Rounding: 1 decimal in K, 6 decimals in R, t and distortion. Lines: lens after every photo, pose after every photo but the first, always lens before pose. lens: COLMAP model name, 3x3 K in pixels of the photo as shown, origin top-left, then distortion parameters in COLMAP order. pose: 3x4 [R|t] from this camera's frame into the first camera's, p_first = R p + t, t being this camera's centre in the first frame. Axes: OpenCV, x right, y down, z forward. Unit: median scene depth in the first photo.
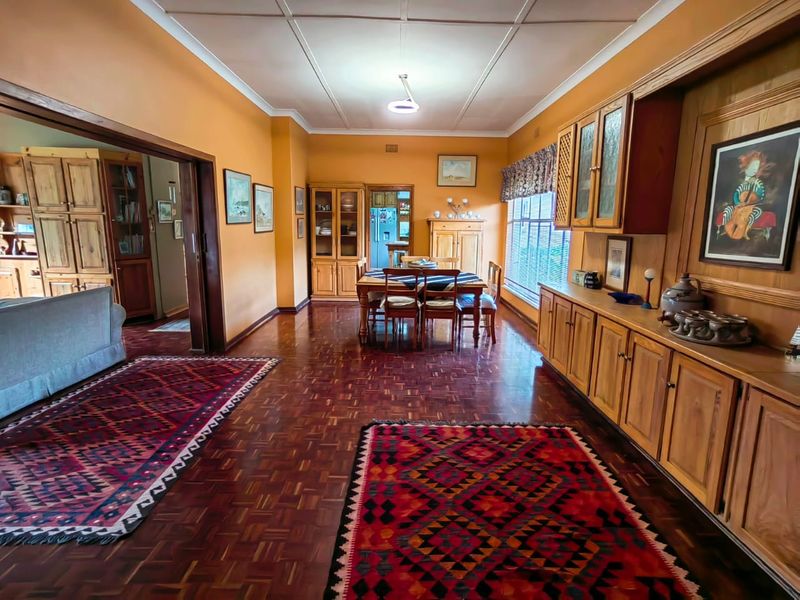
lens RADIAL K [[422.5, 0, 396.8], [0, 422.5, 300.9], [0, 0, 1]] dist [-0.008674, 0.015468]
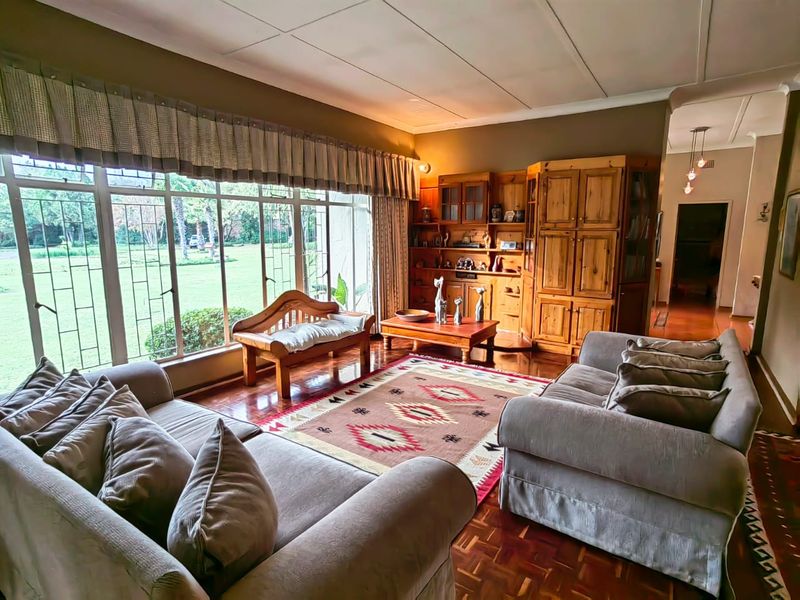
lens RADIAL K [[422.5, 0, 398.0], [0, 422.5, 300.2], [0, 0, 1]] dist [-0.008674, 0.015468]
pose [[0.816127, 0.085333, -0.571537, -0.556378], [-0.104979, 0.994473, -0.001425, -0.015523], [0.568257, 0.061163, 0.820575, 0.048847]]
